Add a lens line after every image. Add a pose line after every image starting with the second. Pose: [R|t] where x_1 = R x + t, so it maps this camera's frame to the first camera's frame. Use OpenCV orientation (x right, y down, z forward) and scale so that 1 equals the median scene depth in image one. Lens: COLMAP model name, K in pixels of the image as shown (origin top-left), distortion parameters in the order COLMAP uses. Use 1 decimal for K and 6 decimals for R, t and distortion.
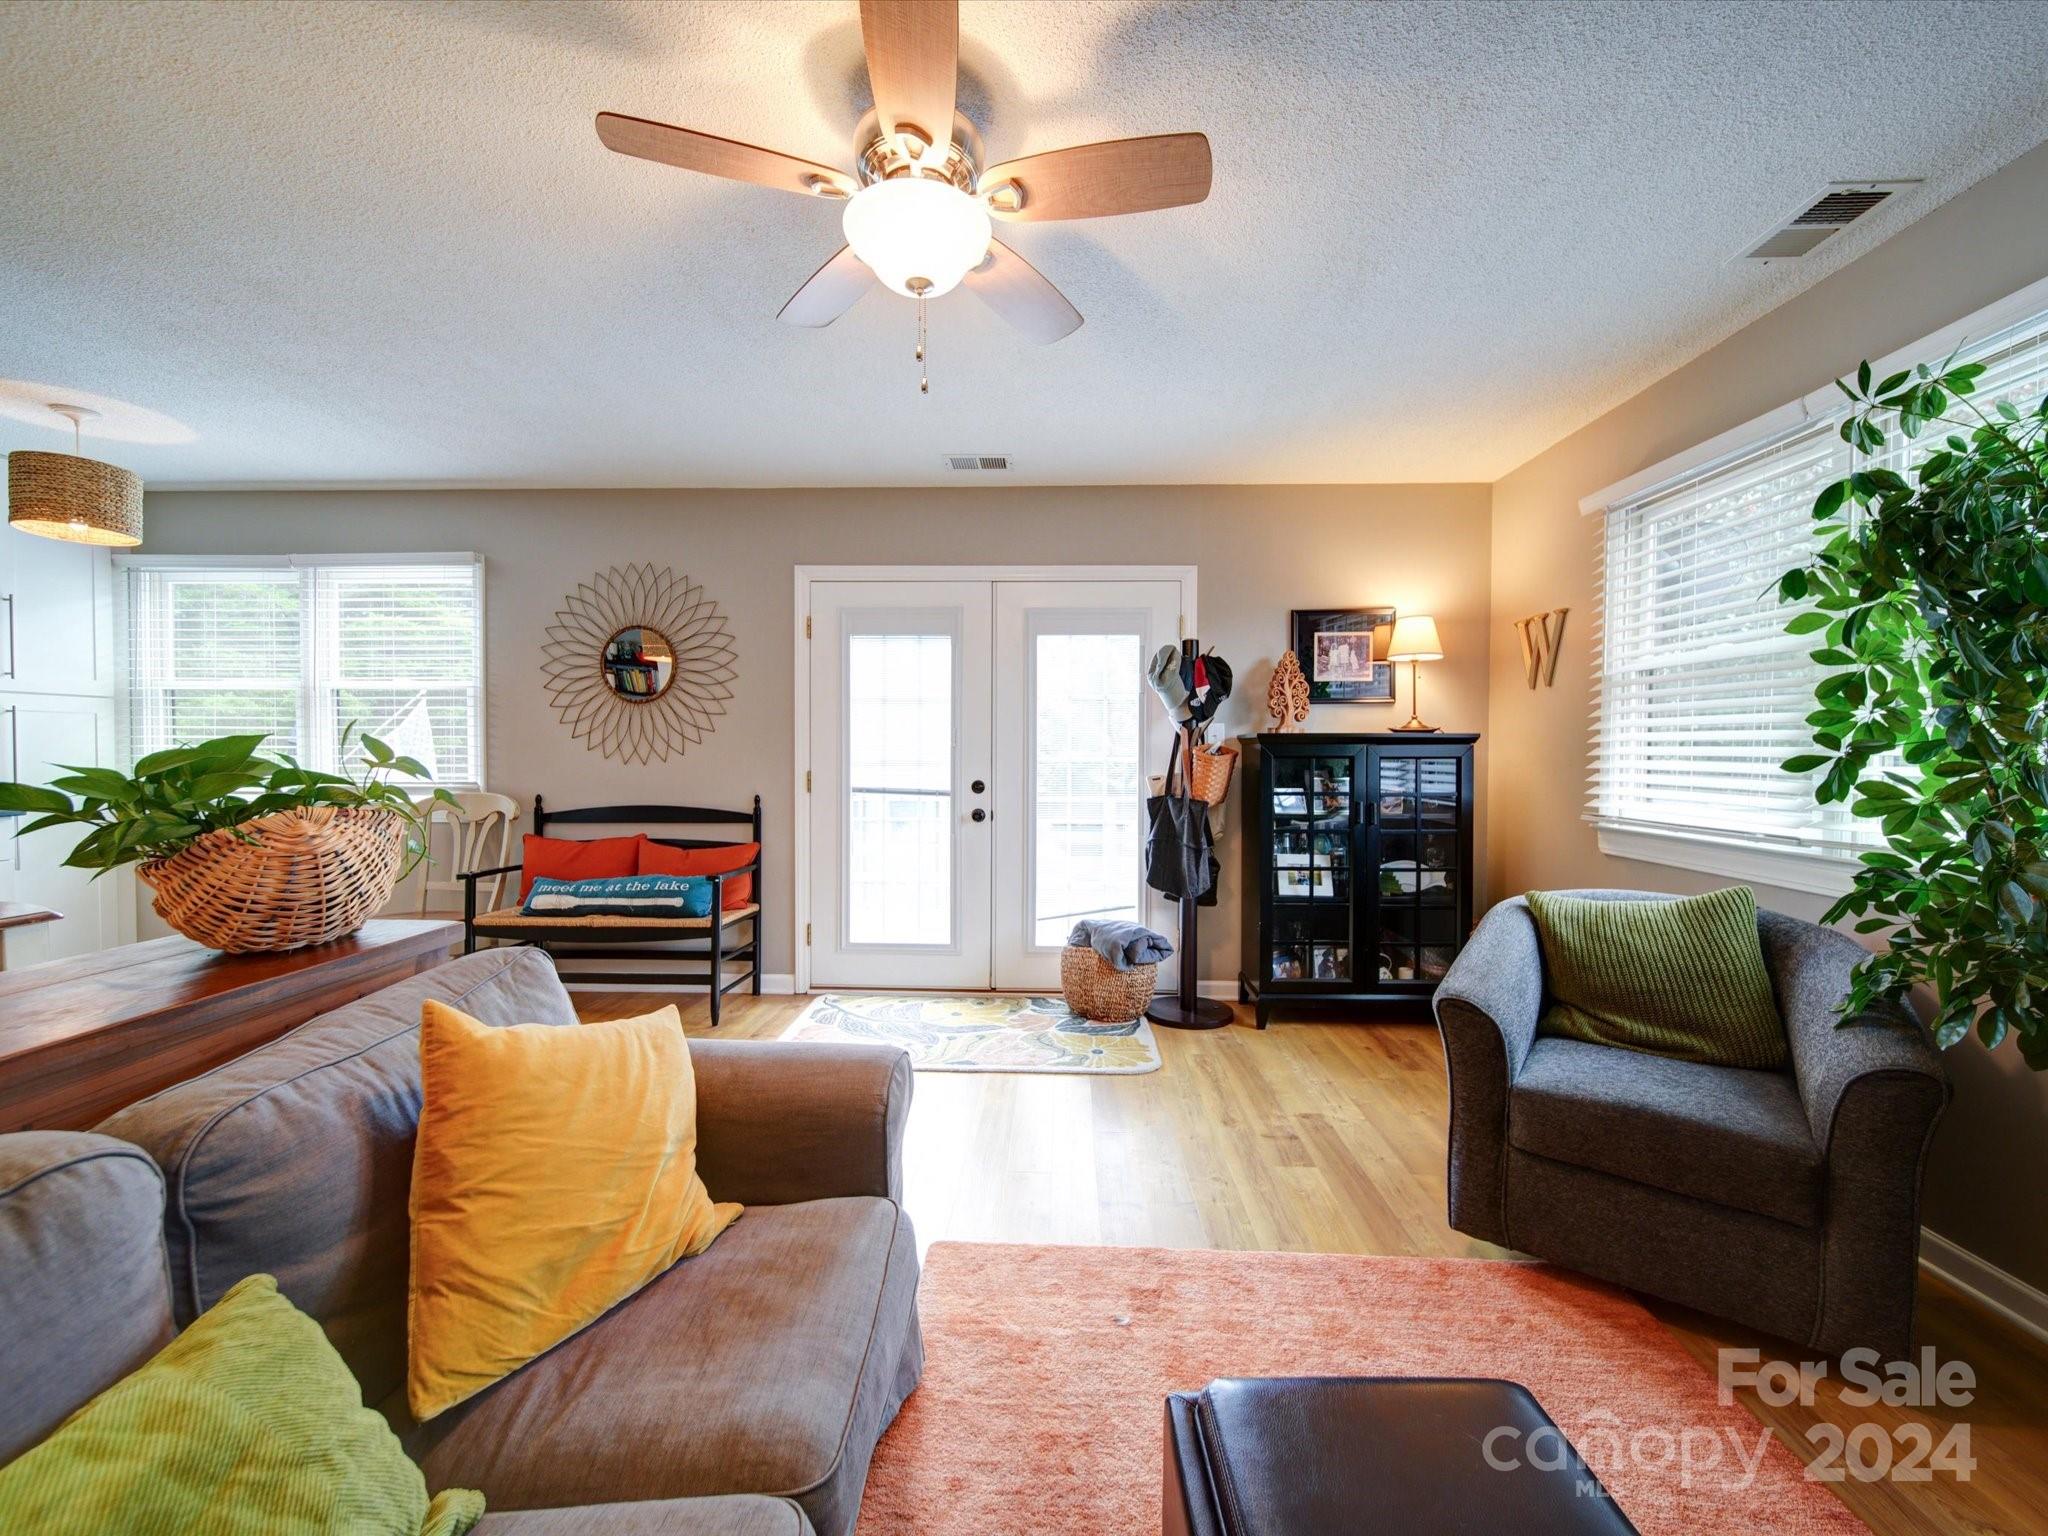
lens RADIAL K [[813.1, 0, 1029.7], [0, 813.1, 766.5], [0, 0, 1]] dist [-0.002478, -0.000938]
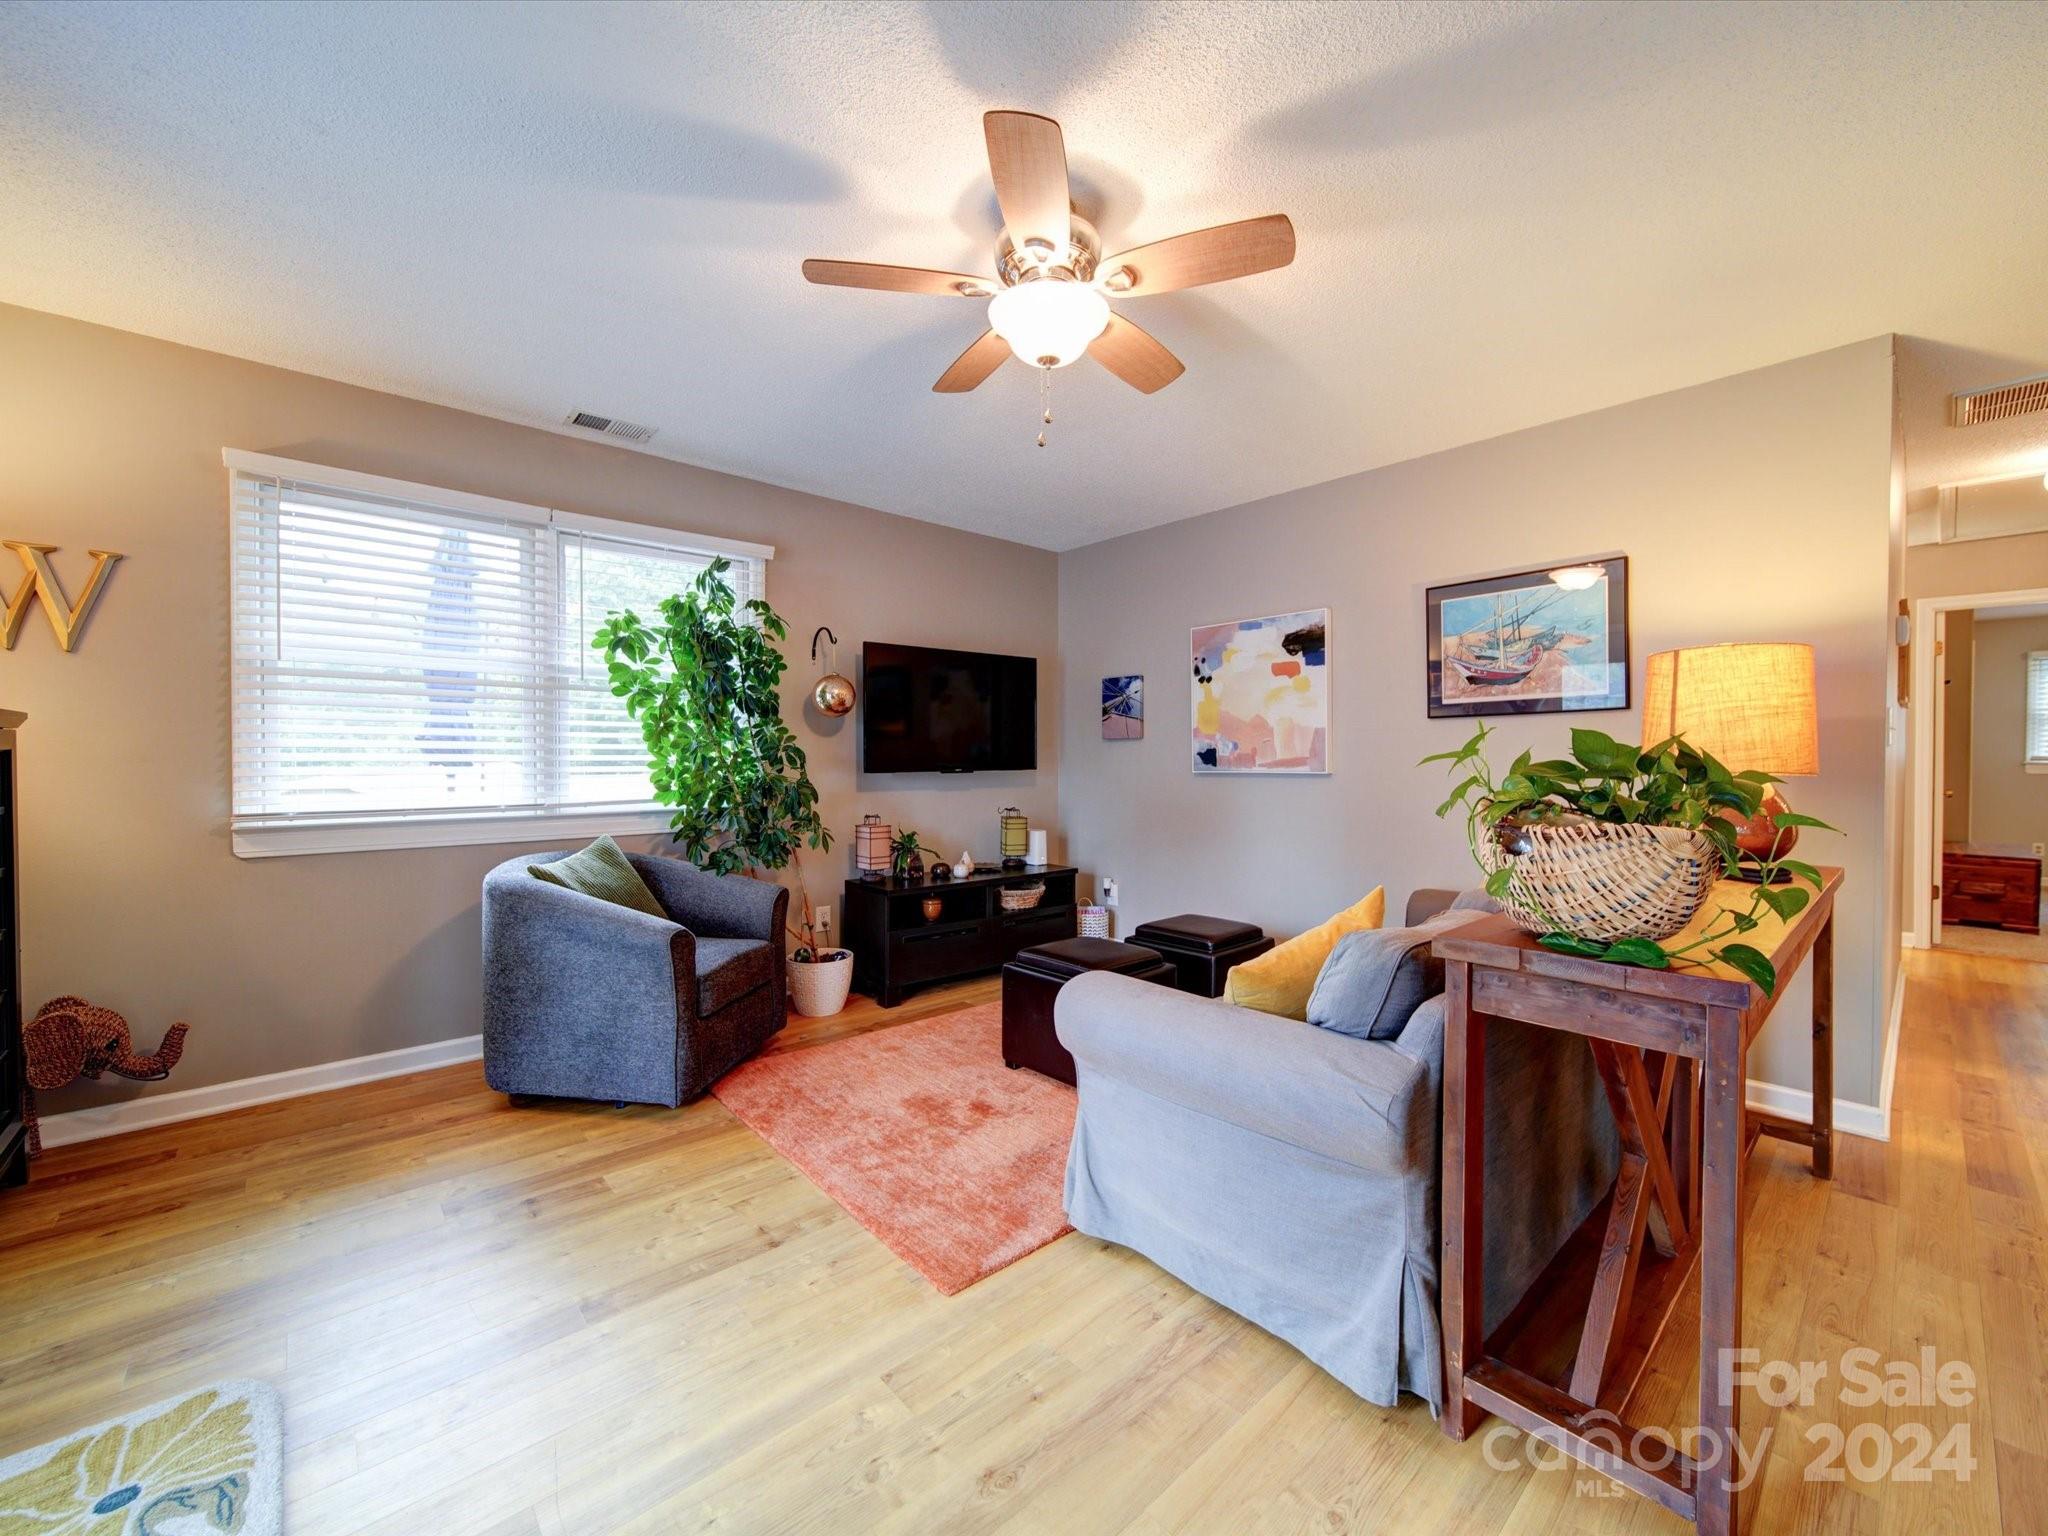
lens RADIAL K [[813.1, 0, 1041.3], [0, 813.1, 768.6], [0, 0, 1]] dist [-0.002478, -0.000938]
pose [[-0.706318, -0.017618, 0.707675, -0.492237], [0.007899, 0.999432, 0.032766, -0.011702], [-0.707850, 0.028733, -0.705778, 0.930456]]
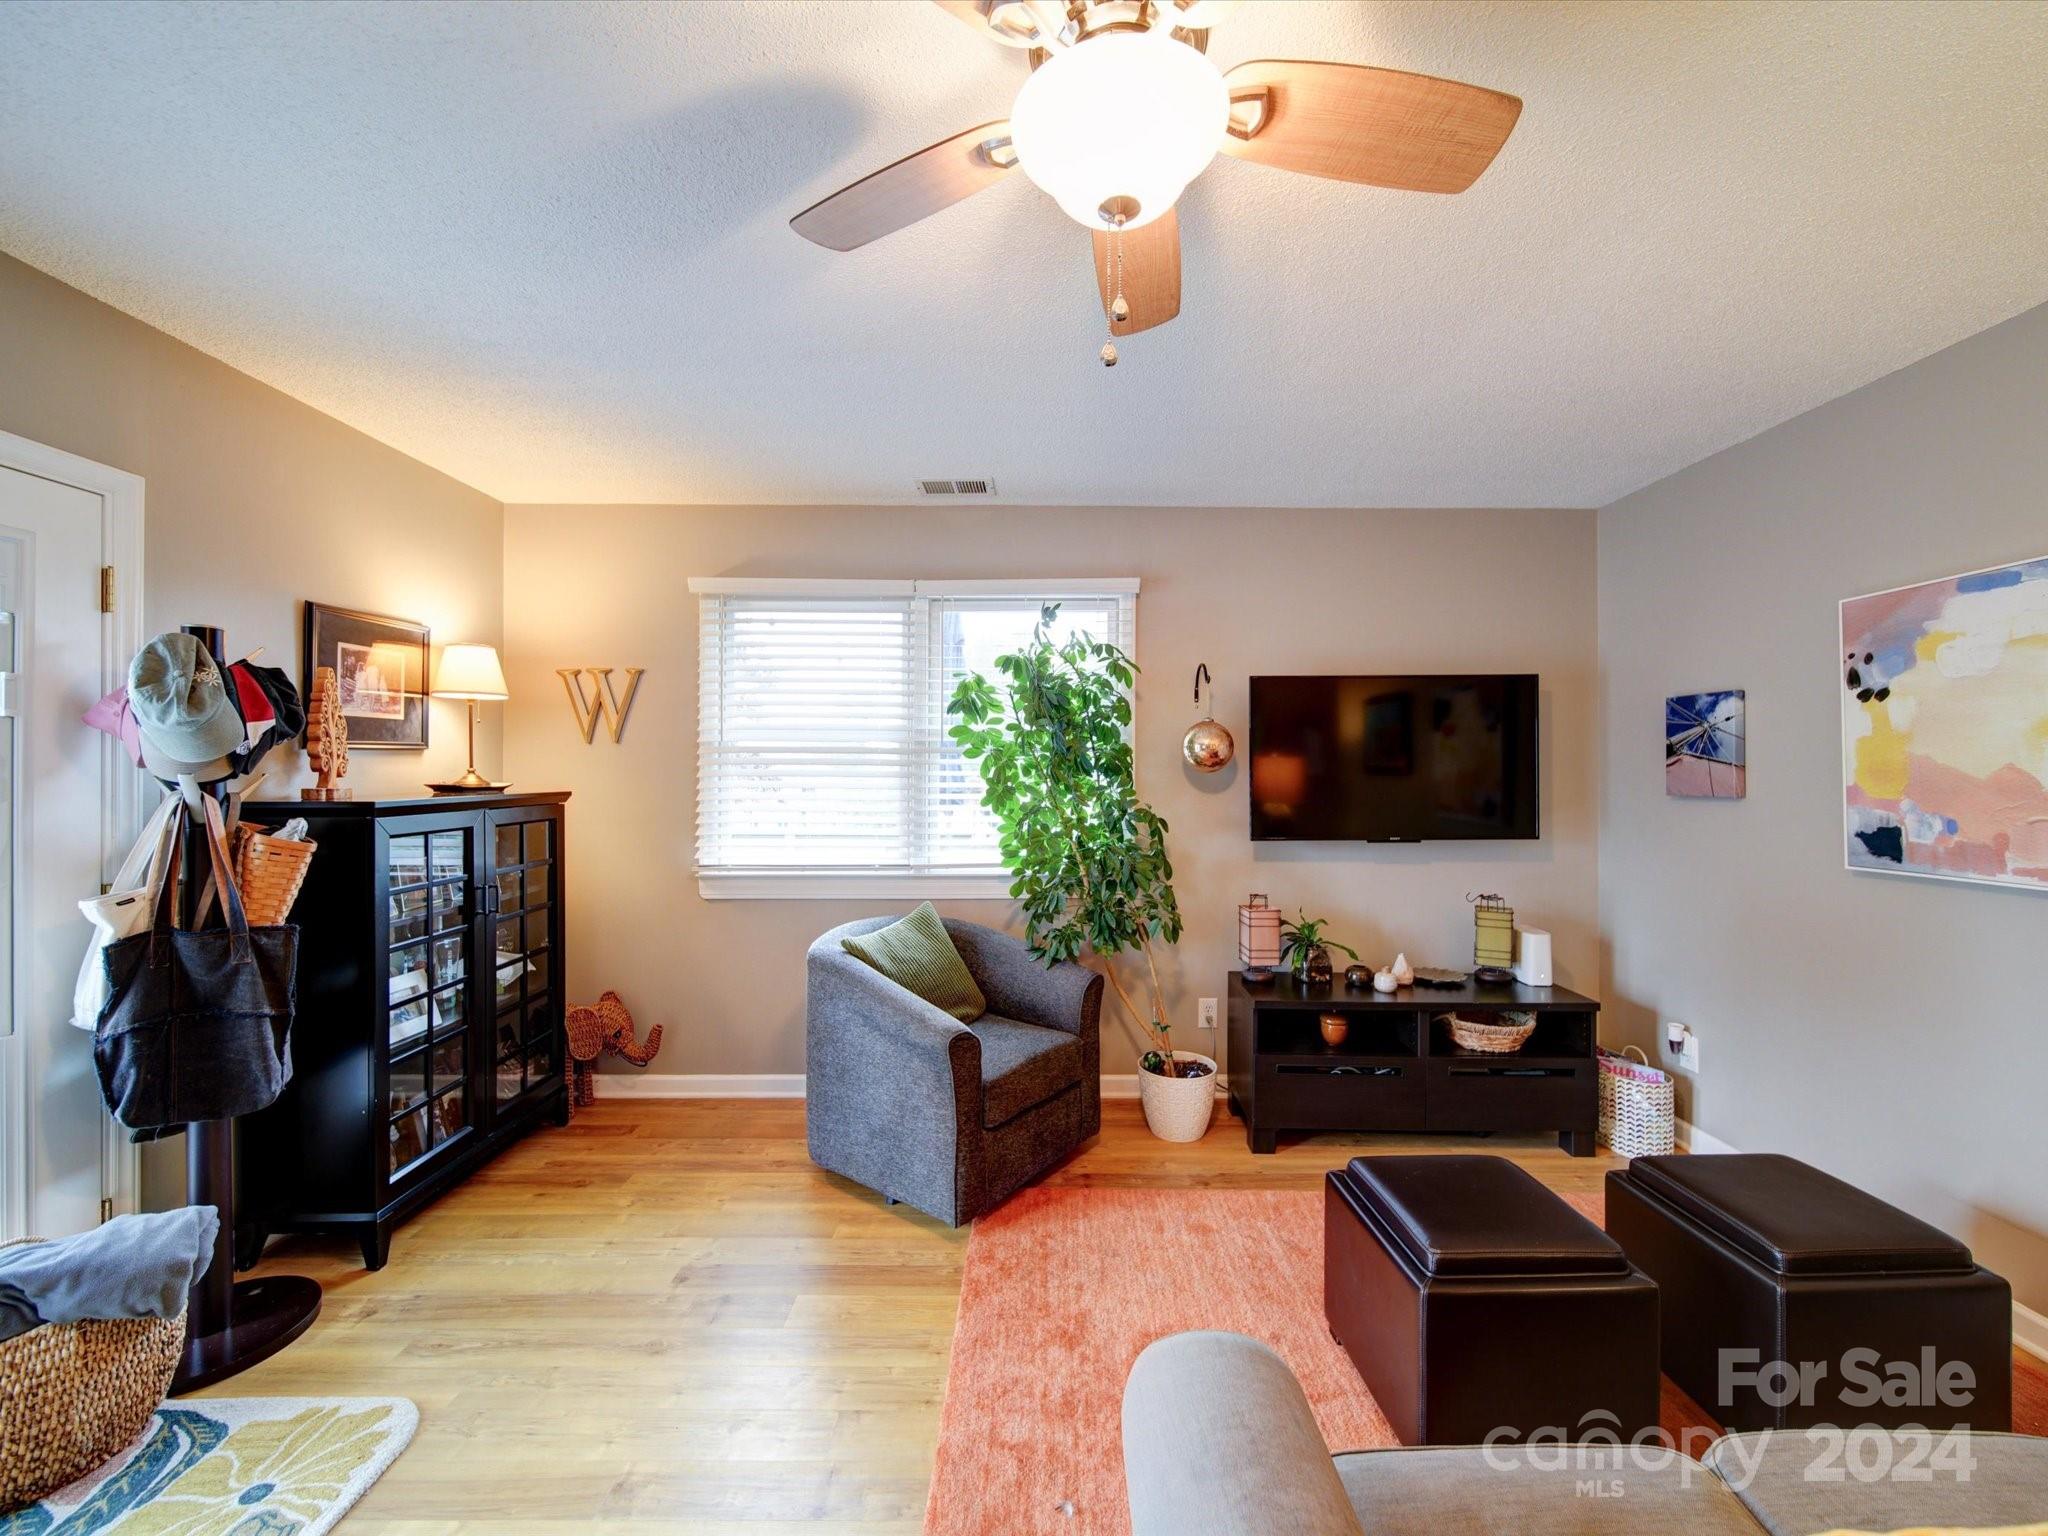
lens RADIAL K [[813.1, 0, 1032.6], [0, 813.1, 769.6], [0, 0, 1]] dist [-0.002478, -0.000938]
pose [[-0.046889, -0.004925, 0.998888, -0.398787], [0.018323, 0.999815, 0.005789, -0.064070], [-0.998732, 0.018574, -0.046790, 0.554059]]
